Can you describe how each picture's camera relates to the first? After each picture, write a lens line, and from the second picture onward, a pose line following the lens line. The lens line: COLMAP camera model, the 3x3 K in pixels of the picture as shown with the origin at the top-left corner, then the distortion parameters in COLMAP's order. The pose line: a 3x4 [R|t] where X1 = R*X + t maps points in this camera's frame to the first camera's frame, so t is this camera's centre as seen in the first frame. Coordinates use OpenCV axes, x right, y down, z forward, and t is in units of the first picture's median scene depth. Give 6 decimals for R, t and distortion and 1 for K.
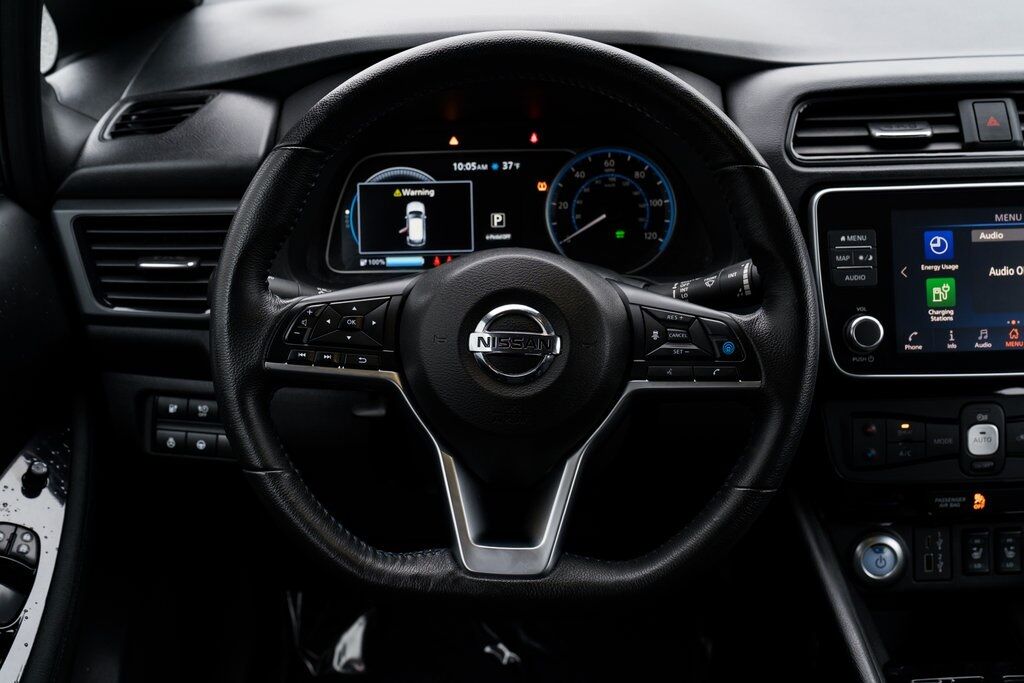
lens RADIAL K [[1259.9, 0, 502.6], [0, 1259.9, 347.8], [0, 0, 1]] dist [0.034392, 0.000000]
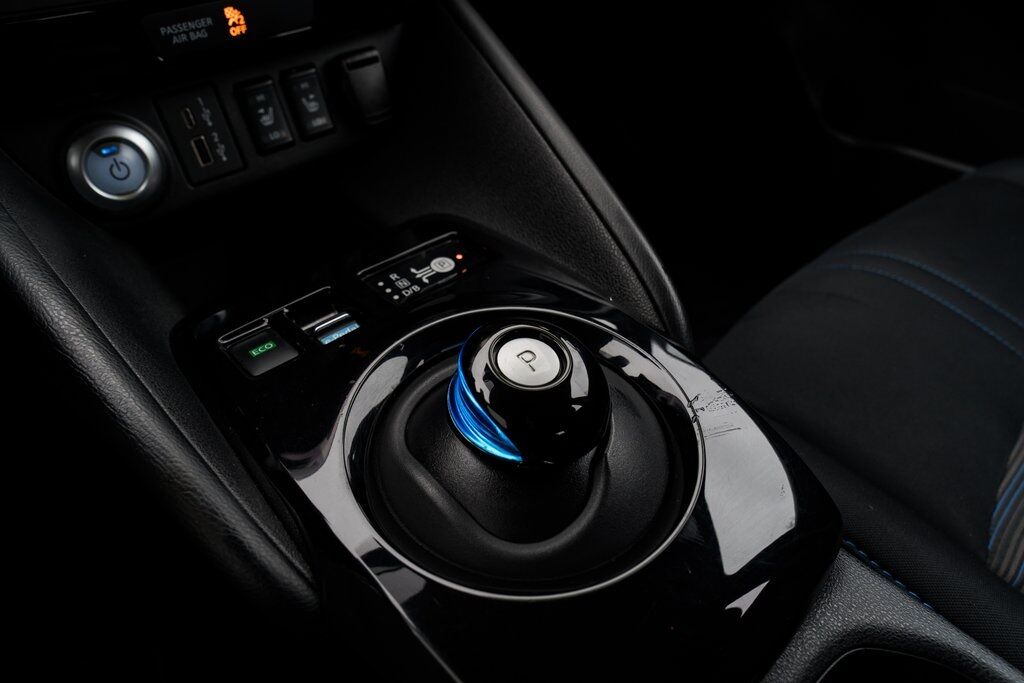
lens RADIAL K [[705.9, 0, 520.5], [0, 705.9, 343.9], [0, 0, 1]] dist [-0.010742, 0.007618]
pose [[0.755567, -0.410340, 0.510626, 0.237259], [0.237232, 0.897987, 0.370595, 0.163450], [-0.610605, -0.158873, 0.775835, 0.613316]]
